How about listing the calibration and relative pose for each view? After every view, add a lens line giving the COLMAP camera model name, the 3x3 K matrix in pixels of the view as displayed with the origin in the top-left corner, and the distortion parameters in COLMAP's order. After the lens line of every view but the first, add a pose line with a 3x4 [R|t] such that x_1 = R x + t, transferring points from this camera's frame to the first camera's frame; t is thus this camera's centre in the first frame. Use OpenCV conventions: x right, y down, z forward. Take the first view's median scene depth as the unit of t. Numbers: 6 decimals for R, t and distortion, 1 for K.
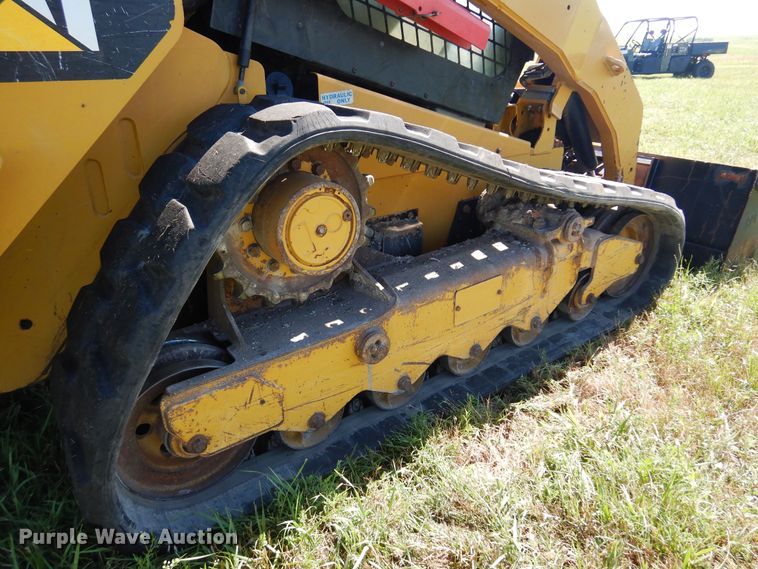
lens RADIAL K [[536.6, 0, 377.5], [0, 536.6, 281.8], [0, 0, 1]] dist [0.026536, -0.009665]
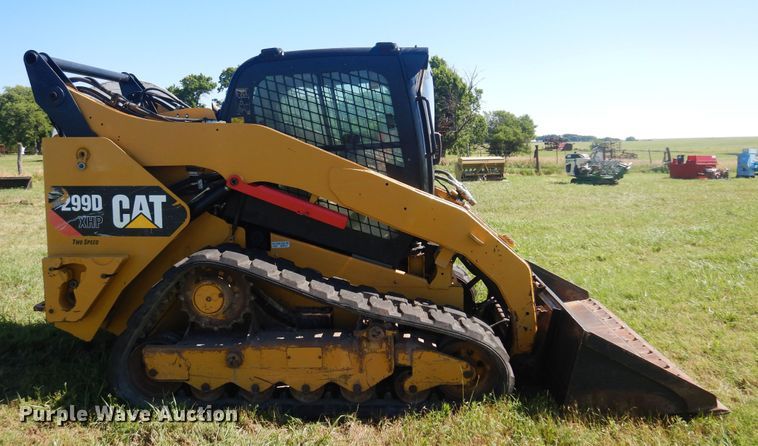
lens RADIAL K [[577.9, 0, 351.4], [0, 577.9, 193.0], [0, 0, 1]] dist [0.013305, -0.010925]
pose [[0.765036, 0.053646, -0.641749, 1.479311], [-0.255856, 0.939819, -0.226446, -0.083997], [0.590980, 0.337435, 0.732721, -0.525566]]
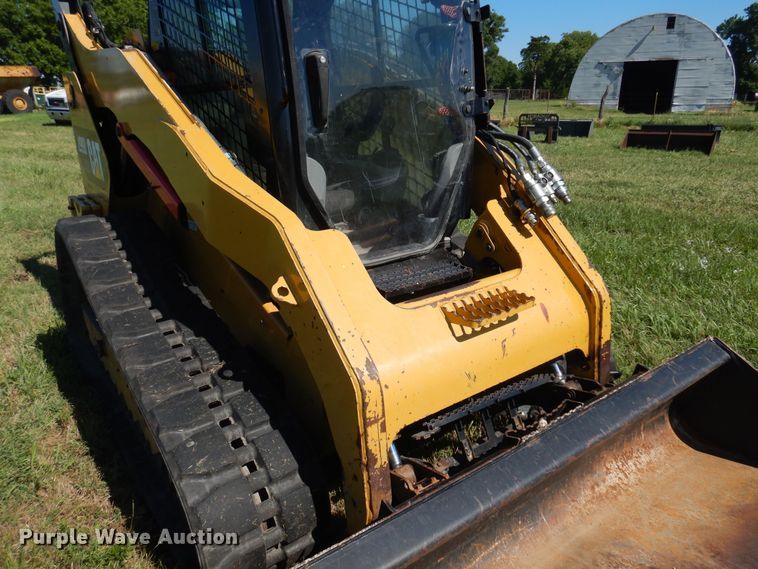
lens RADIAL K [[536.6, 0, 377.7], [0, 536.6, 289.7], [0, 0, 1]] dist [0.026536, -0.009665]
pose [[0.010073, 0.348508, -0.937252, 1.359889], [-0.402539, 0.859411, 0.315237, -0.829696], [0.915347, 0.374105, 0.148945, 1.244899]]
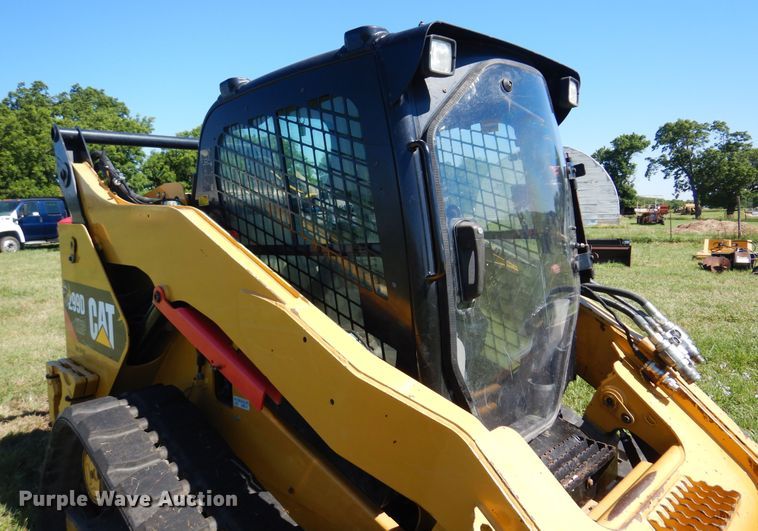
lens RADIAL K [[542.1, 0, 380.2], [0, 542.1, 256.1], [0, 0, 1]] dist [0.004226, 0.005053]
pose [[0.164903, 0.087542, -0.982417, 1.135981], [-0.384051, 0.923141, 0.017795, -0.759949], [0.908467, 0.374363, 0.185849, 0.872446]]
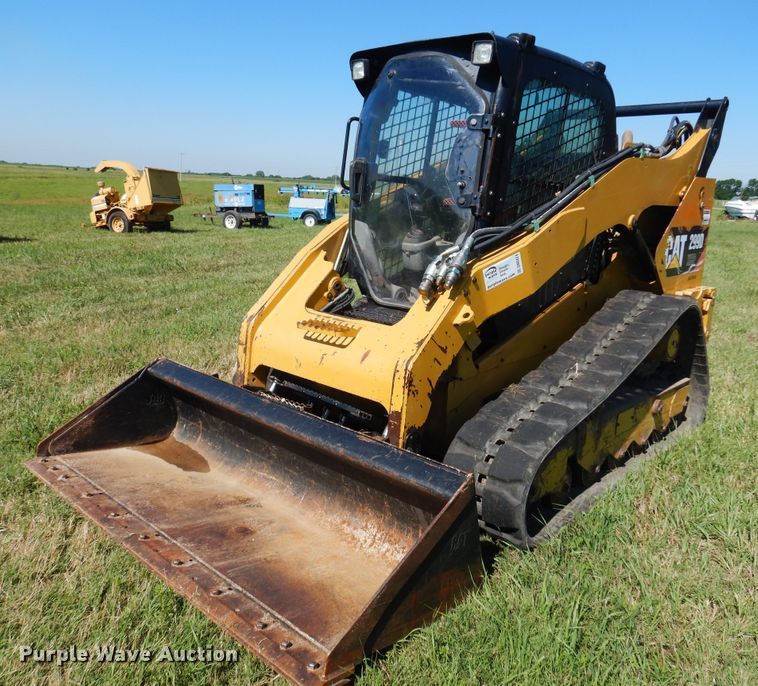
lens RADIAL K [[645.7, 0, 385.2], [0, 645.7, 351.3], [0, 0, 1]] dist [0.028326, -0.007581]
pose [[-0.980303, 0.017620, -0.196710, 0.638044], [-0.107998, 0.786079, 0.608618, -1.567566], [0.165353, 0.617874, -0.768693, 2.945721]]
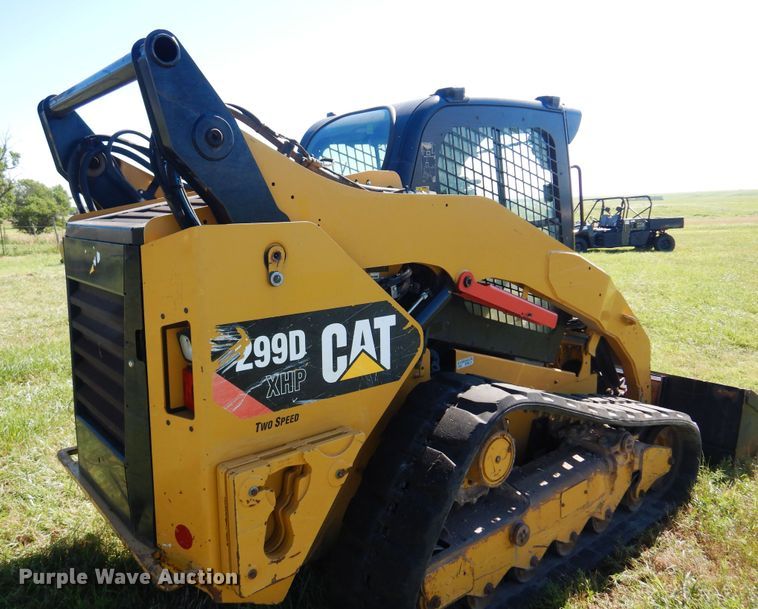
lens RADIAL K [[605.4, 0, 331.4], [0, 605.4, 298.8], [0, 0, 1]] dist [0.030703, -0.013306]
pose [[0.999559, -0.023349, 0.018370, -0.454446], [0.027376, 0.964087, -0.264173, -0.064545], [-0.011542, 0.264559, 0.964300, -0.671691]]
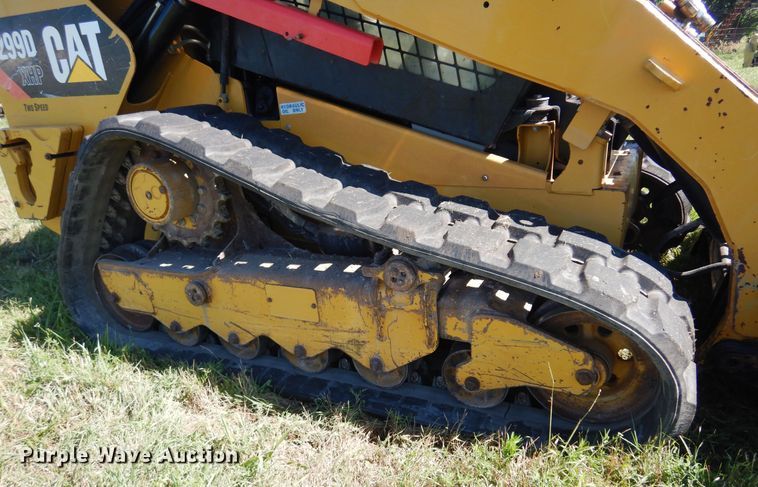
lens RADIAL K [[538.4, 0, 380.0], [0, 538.4, 287.4], [0, 0, 1]] dist [0.014089, -0.008292]
pose [[0.461933, 0.323853, -0.825674, 1.085686], [-0.297909, 0.933518, 0.199485, -0.247524], [0.835385, 0.153827, 0.527701, 0.547529]]
